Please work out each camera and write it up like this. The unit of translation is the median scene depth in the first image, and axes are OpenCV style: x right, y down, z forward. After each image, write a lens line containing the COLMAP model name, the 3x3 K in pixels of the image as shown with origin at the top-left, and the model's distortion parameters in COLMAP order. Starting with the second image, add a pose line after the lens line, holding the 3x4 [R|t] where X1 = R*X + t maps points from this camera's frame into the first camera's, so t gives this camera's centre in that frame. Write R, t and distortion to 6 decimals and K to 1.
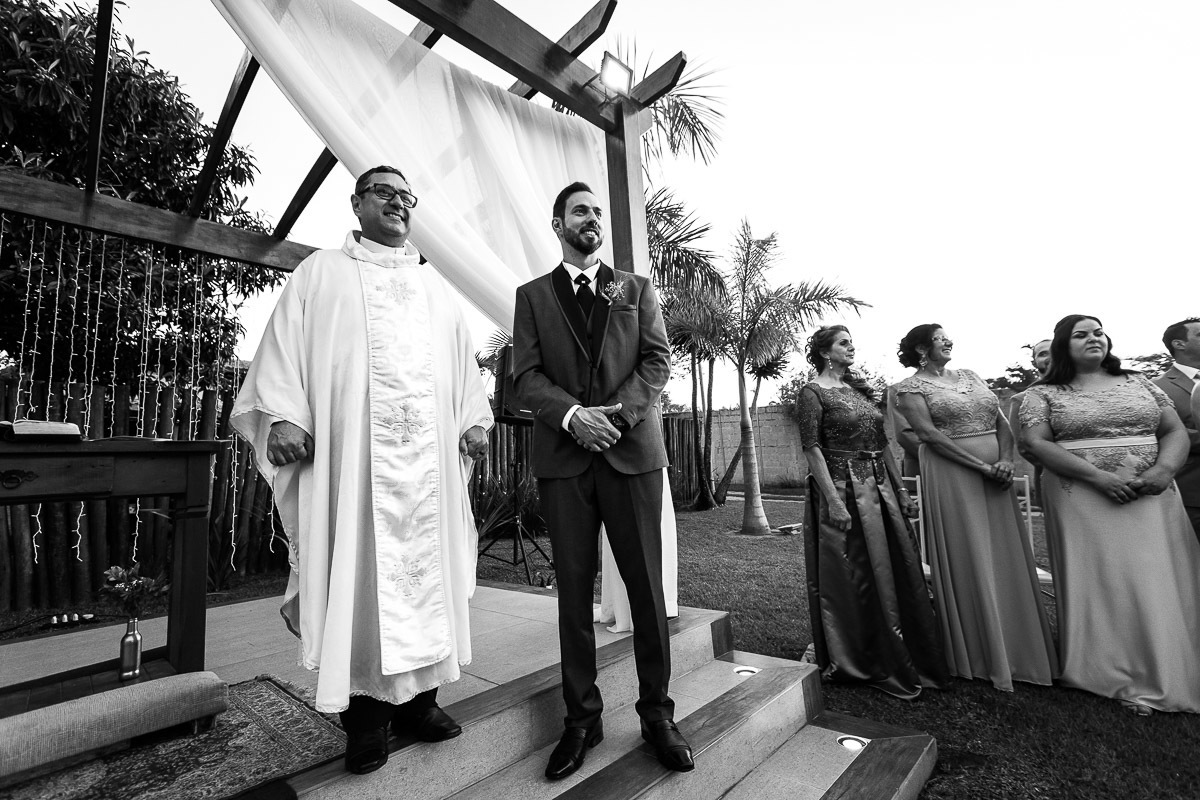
lens RADIAL K [[539.8, 0, 603.1], [0, 539.8, 400.0], [0, 0, 1]] dist [-0.001234, -0.000565]
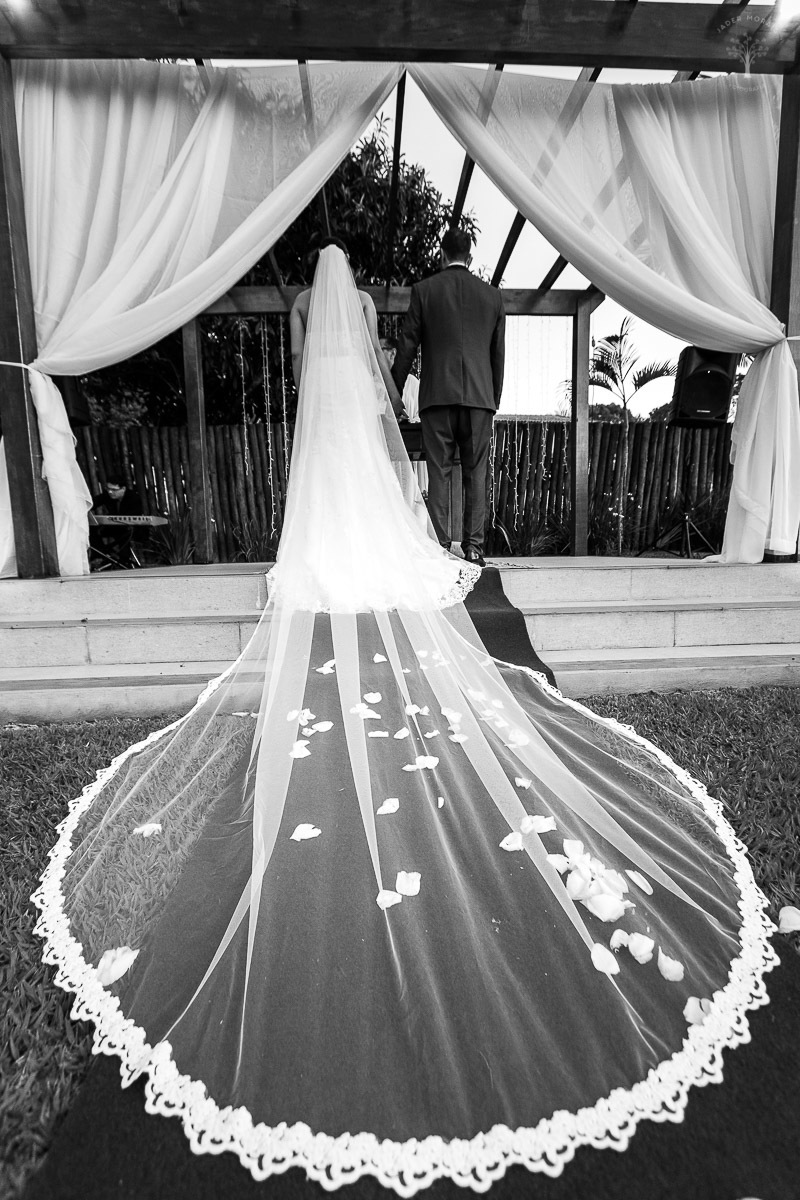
lens RADIAL K [[539.8, 0, 399.2], [0, 539.8, 605.4], [0, 0, 1]] dist [-0.001234, -0.000565]
pose [[0.745351, 0.125263, -0.654798, 0.286495], [0.075902, 0.959859, 0.270019, 0.107635], [0.662337, -0.250959, 0.705924, -0.426856]]
